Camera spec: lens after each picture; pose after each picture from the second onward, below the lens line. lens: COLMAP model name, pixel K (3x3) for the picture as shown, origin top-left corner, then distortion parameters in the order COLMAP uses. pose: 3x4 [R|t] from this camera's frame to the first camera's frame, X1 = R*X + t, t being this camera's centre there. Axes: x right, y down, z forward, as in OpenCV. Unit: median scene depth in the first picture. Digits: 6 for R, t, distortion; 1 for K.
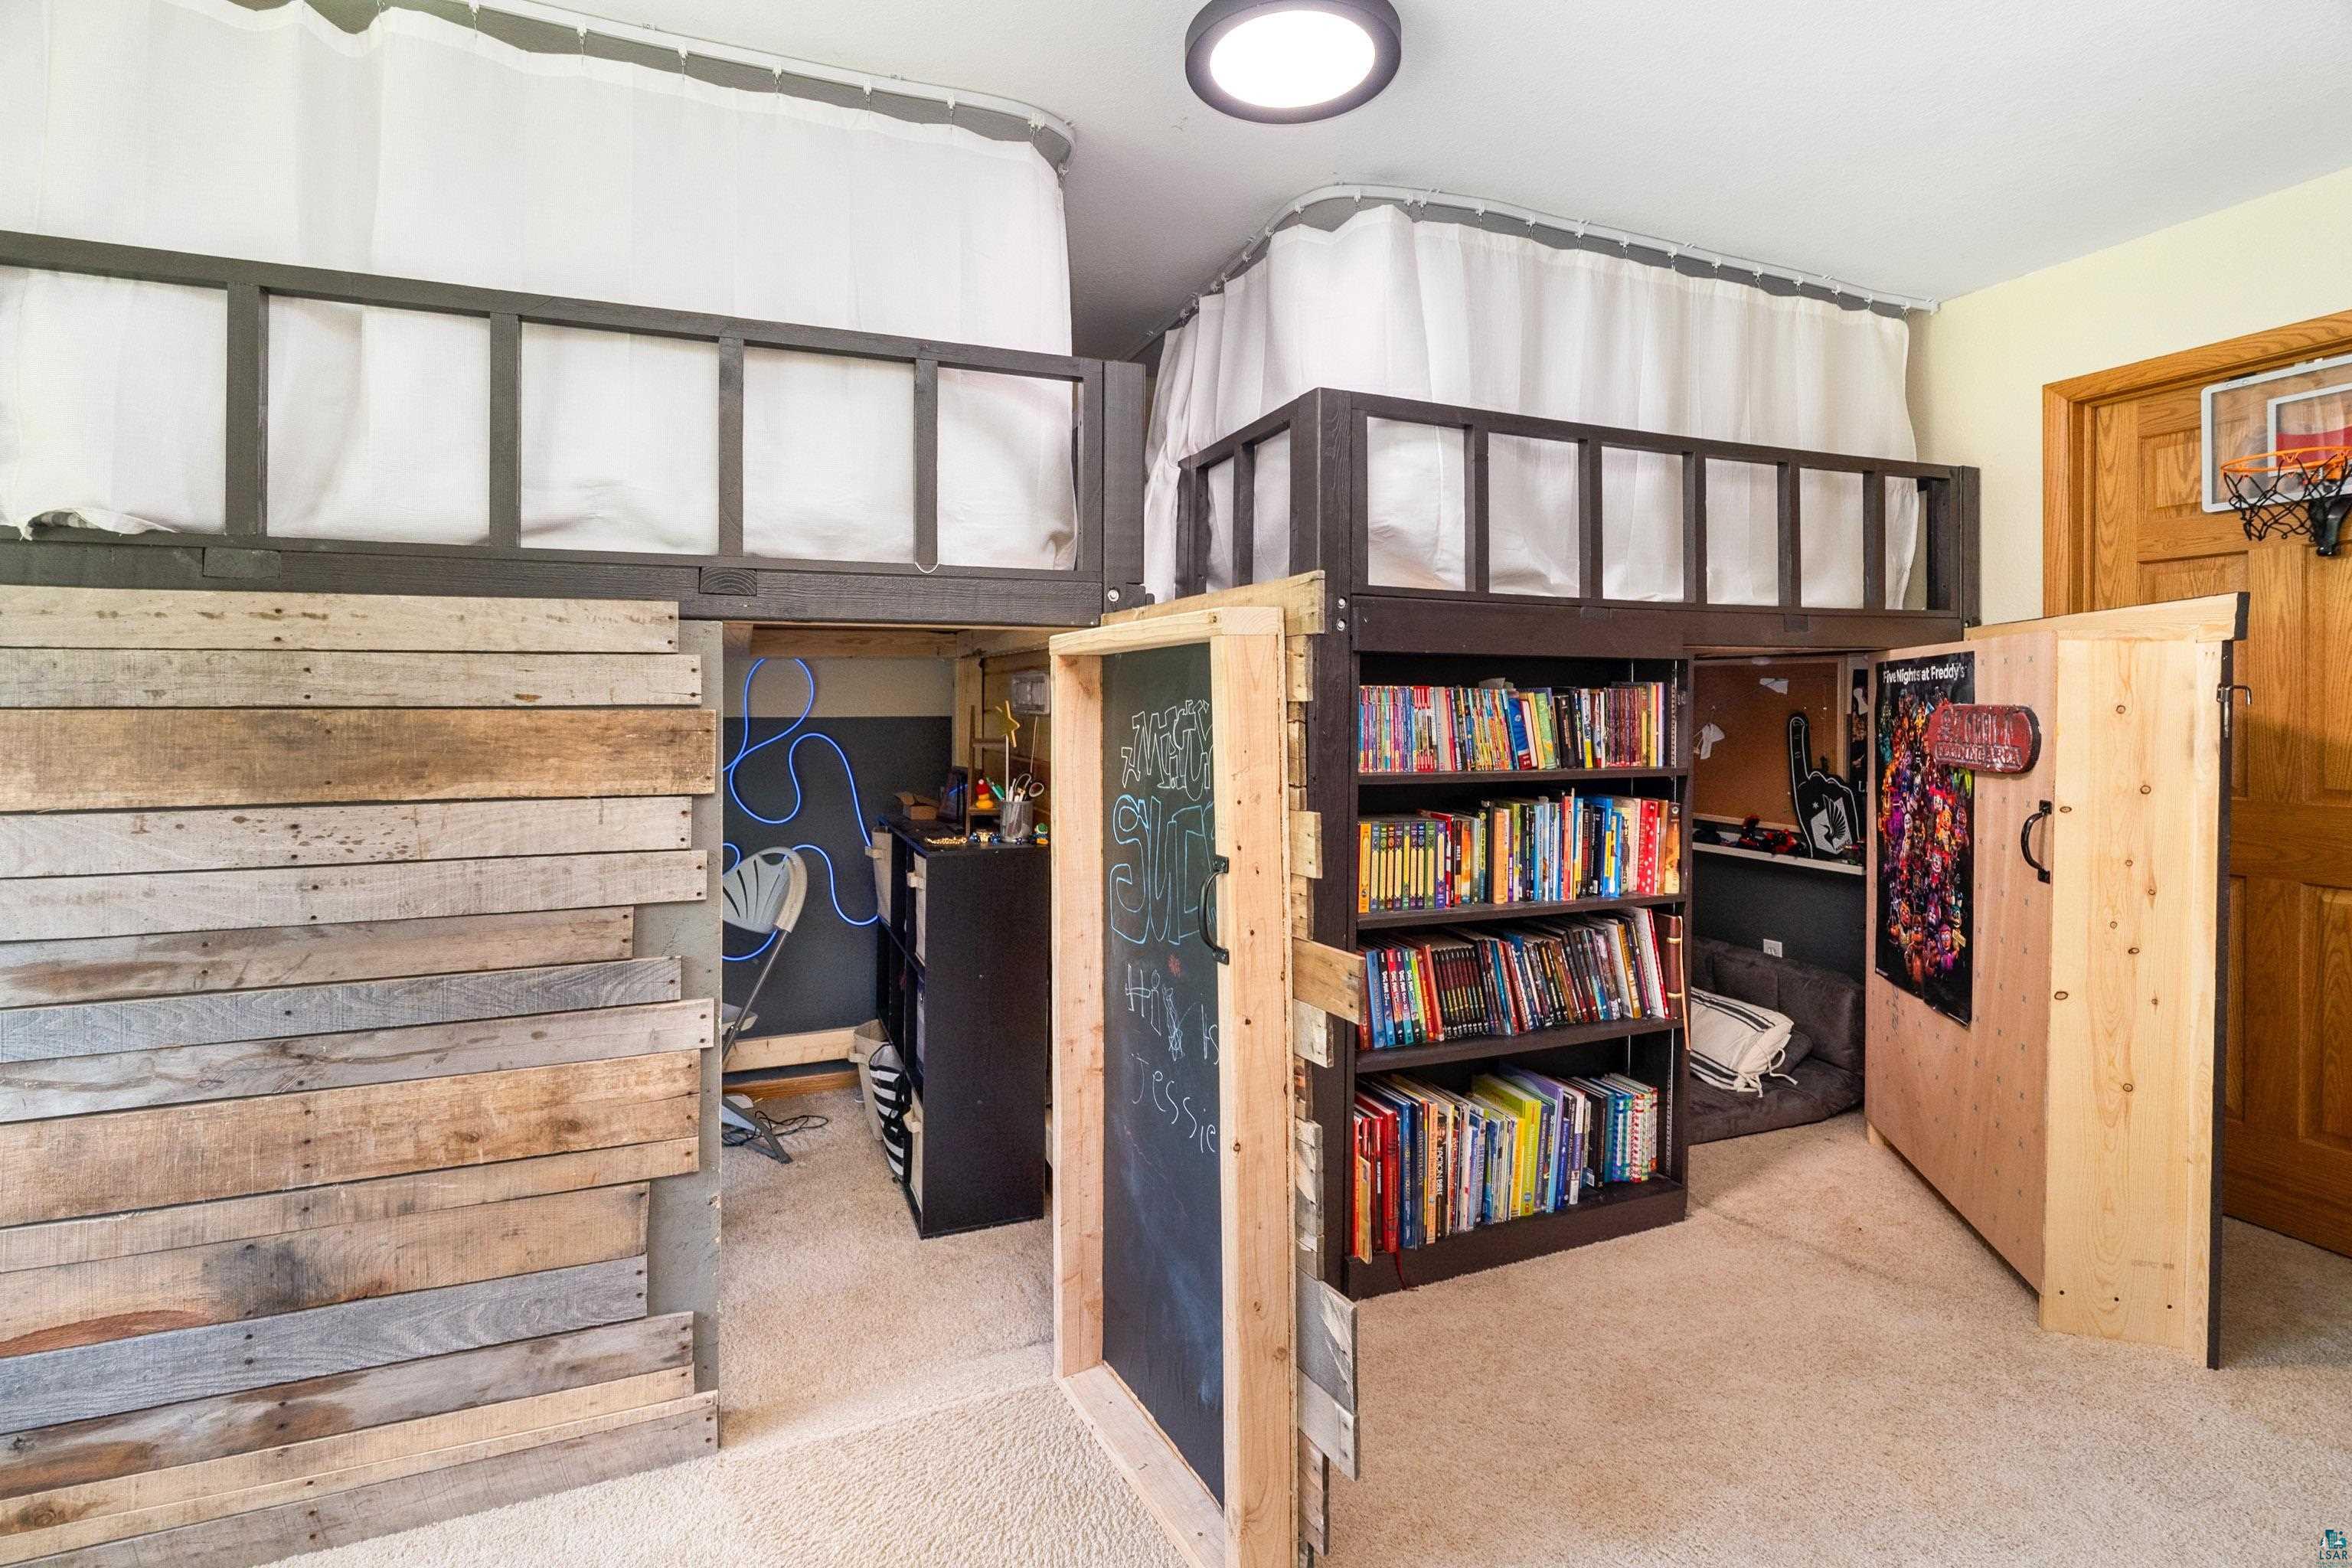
lens RADIAL K [[1077.5, 0, 1148.7], [0, 1077.5, 706.8], [0, 0, 1]] dist [-0.002810, 0.000360]
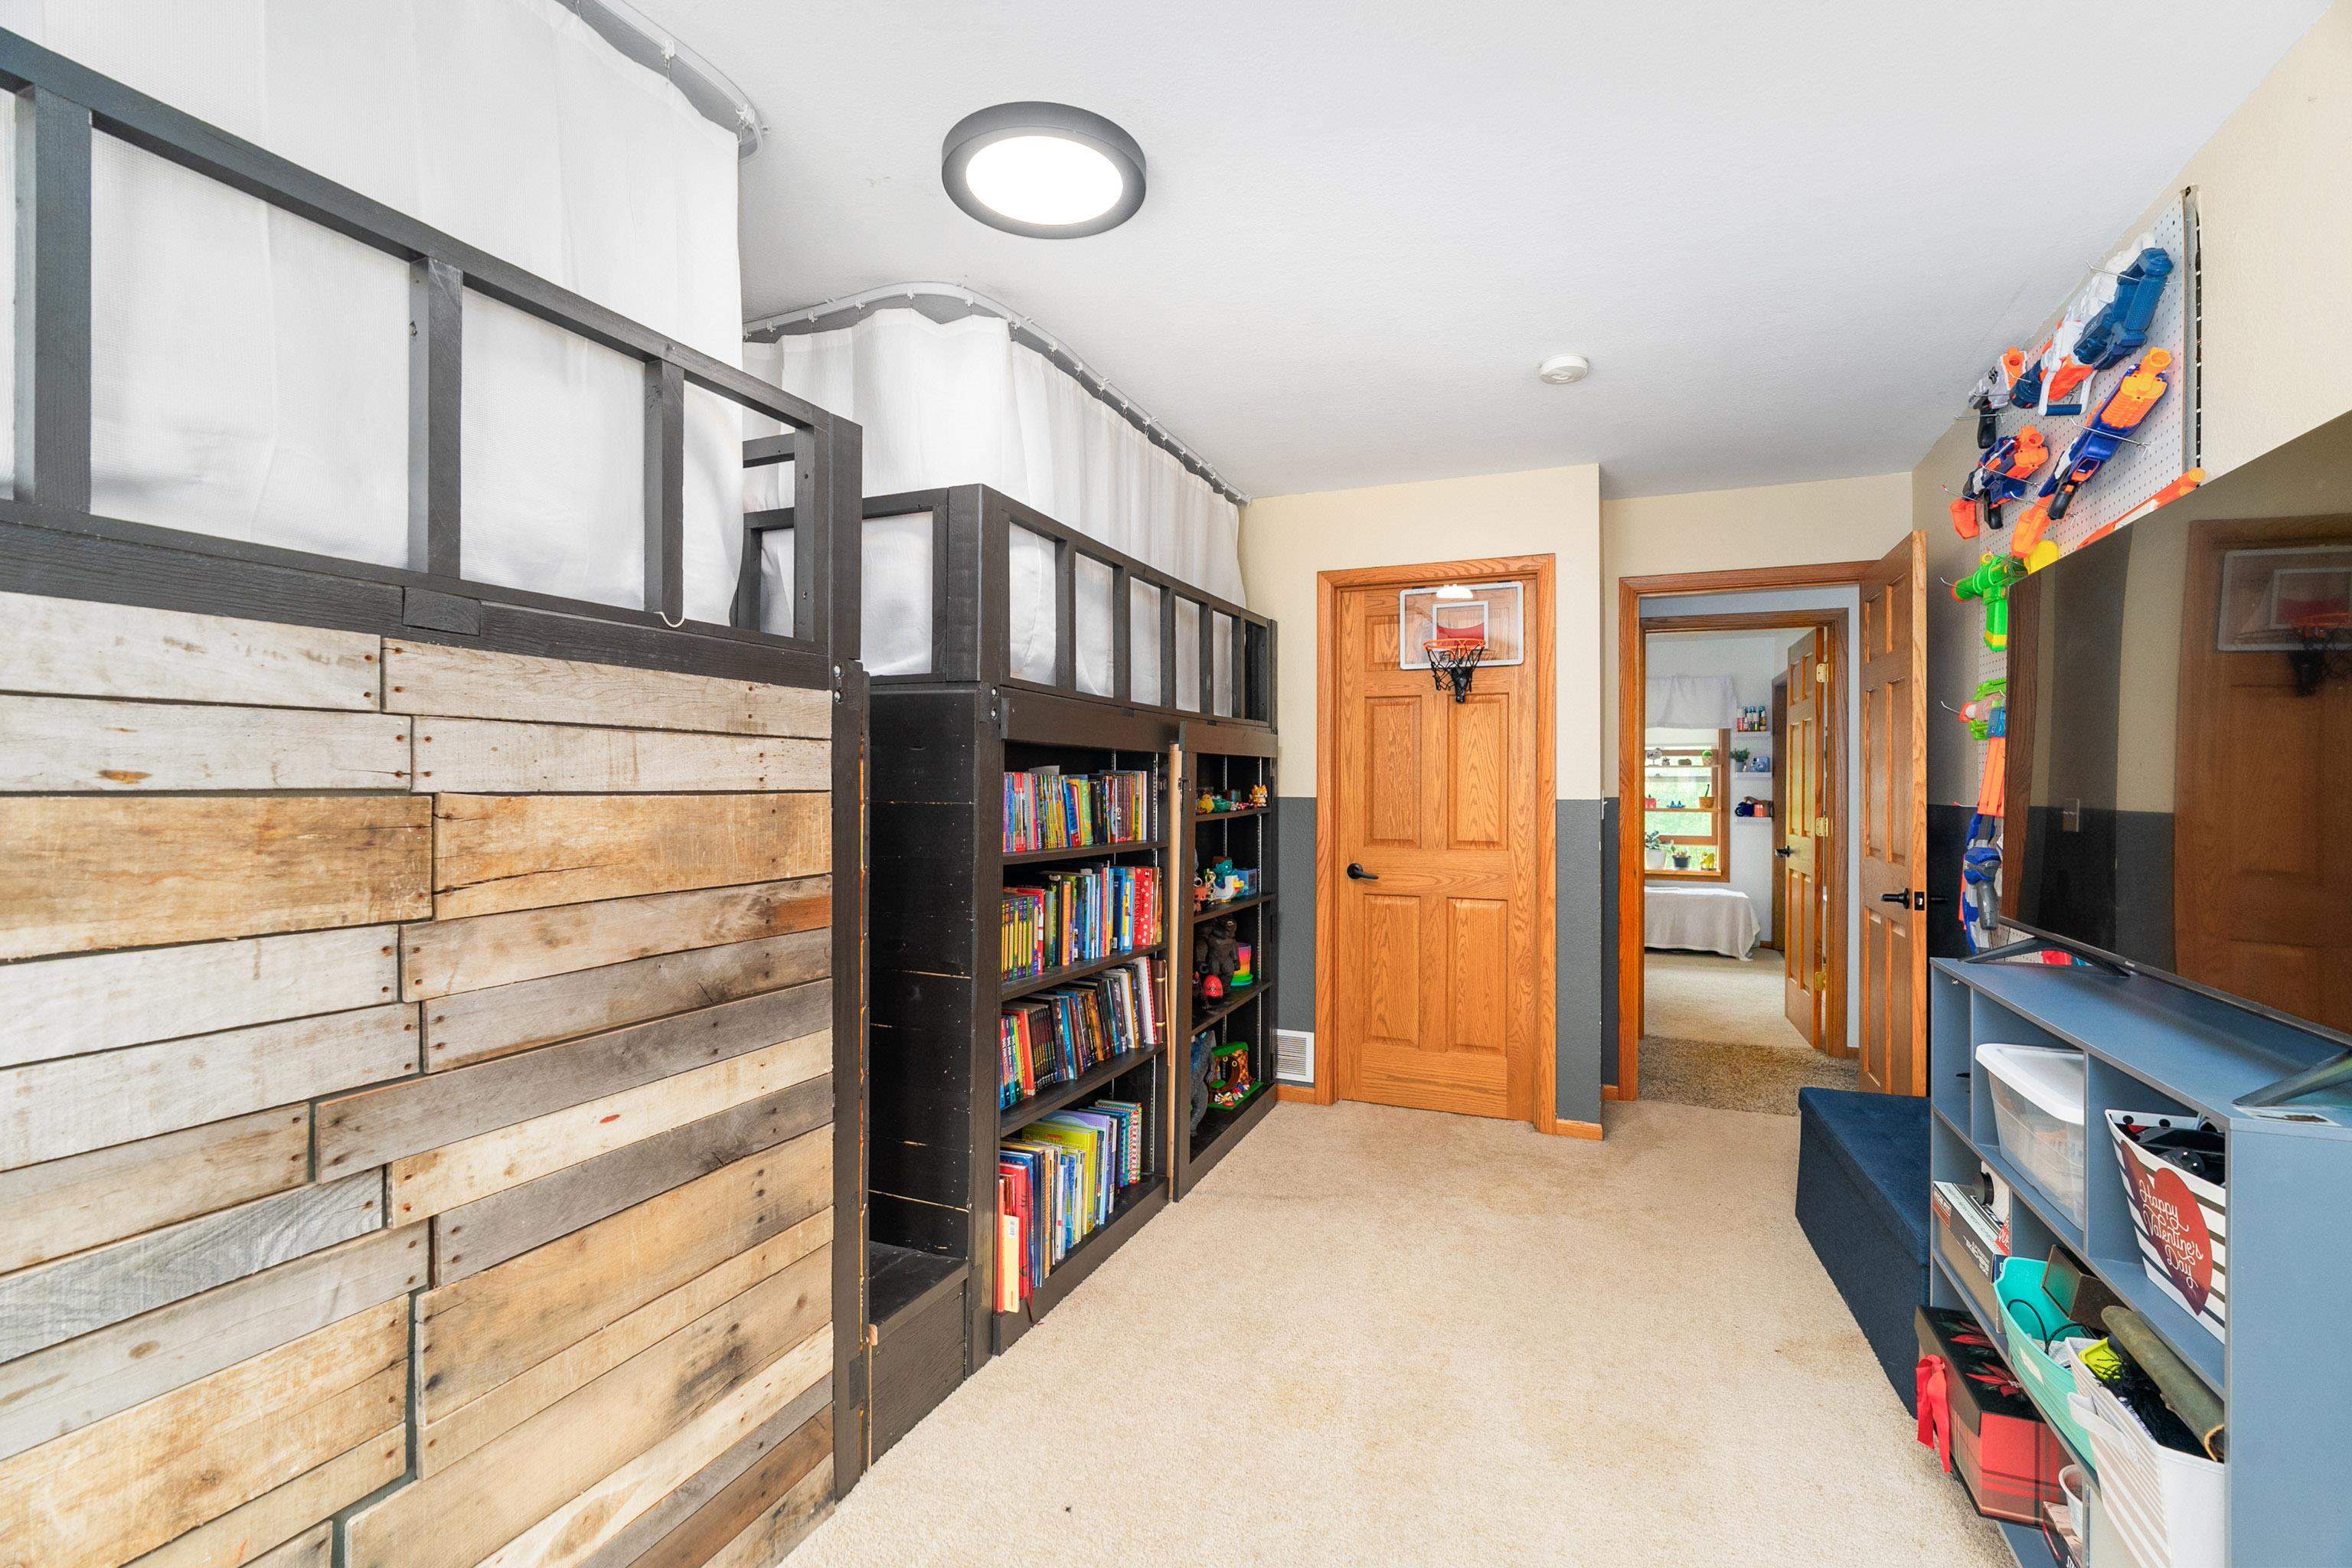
lens RADIAL K [[1077.5, 0, 1166.2], [0, 1077.5, 787.6], [0, 0, 1]] dist [-0.002810, 0.000360]
pose [[0.703349, 0.002989, 0.710838, -0.421372], [-0.002449, 0.999995, -0.001782, -0.001992], [-0.710840, -0.000488, 0.703354, 0.134121]]
